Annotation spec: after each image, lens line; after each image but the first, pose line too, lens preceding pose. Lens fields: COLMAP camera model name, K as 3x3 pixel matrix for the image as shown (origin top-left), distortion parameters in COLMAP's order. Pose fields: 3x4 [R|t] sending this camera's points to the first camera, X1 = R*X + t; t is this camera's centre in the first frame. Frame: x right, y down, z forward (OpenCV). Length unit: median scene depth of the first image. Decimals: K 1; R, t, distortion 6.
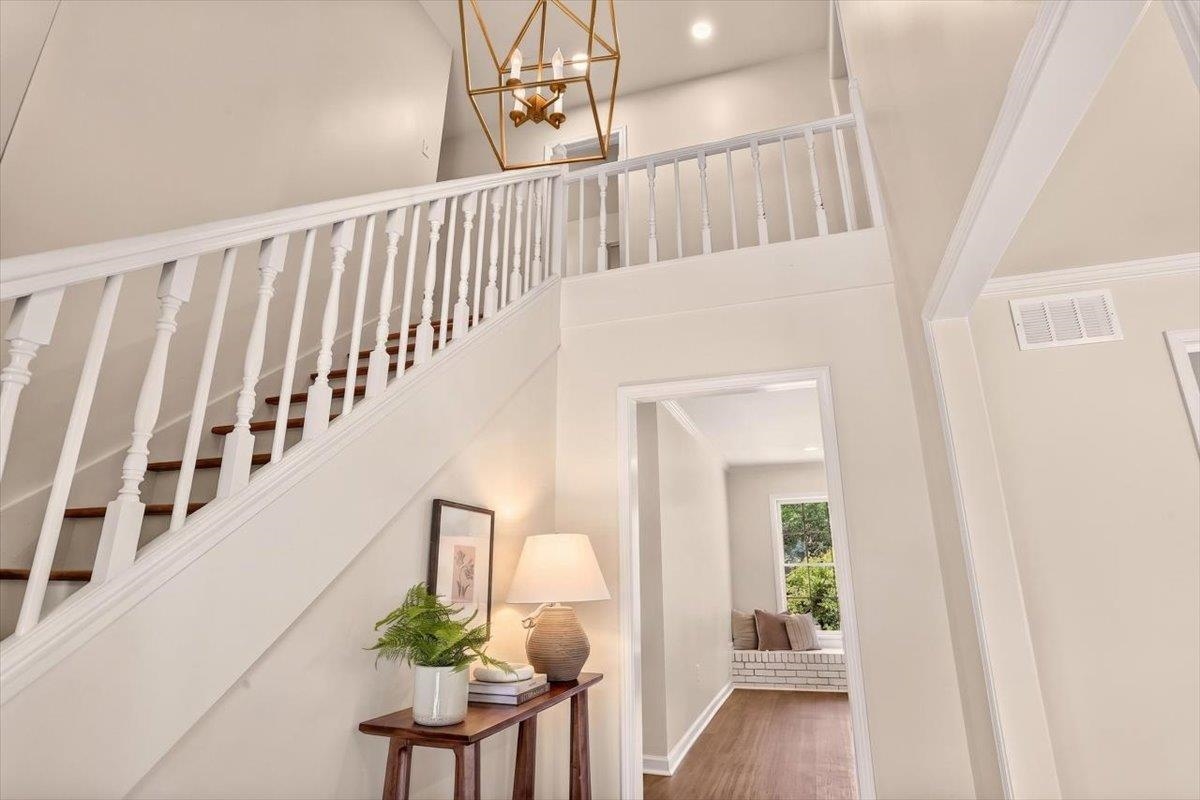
lens RADIAL K [[583.4, 0, 597.6], [0, 583.4, 389.4], [0, 0, 1]] dist [-0.042374, -0.000025]
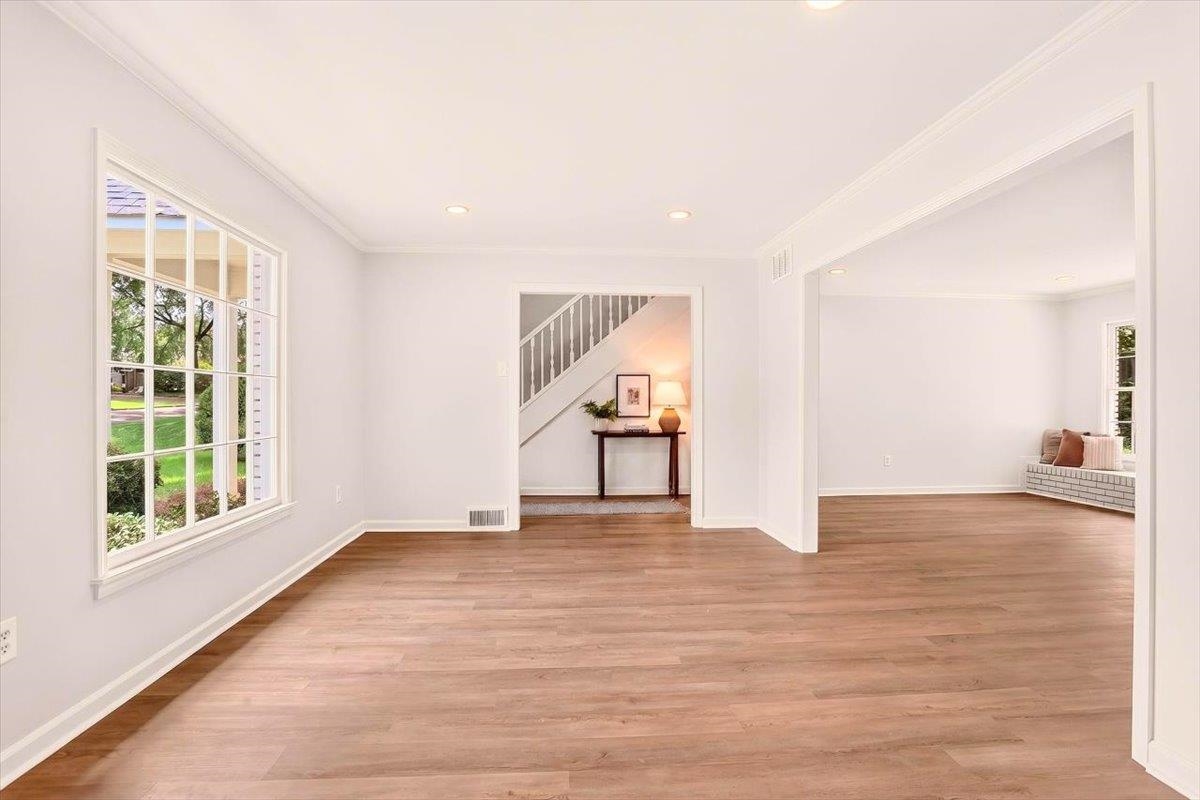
lens RADIAL K [[583.4, 0, 597.6], [0, 583.4, 389.4], [0, 0, 1]] dist [-0.042374, -0.000025]
pose [[0.406785, -0.002786, -0.913520, 0.968766], [0.272334, 0.954896, 0.118357, -0.053844], [0.871986, -0.296928, 0.389196, -0.147581]]
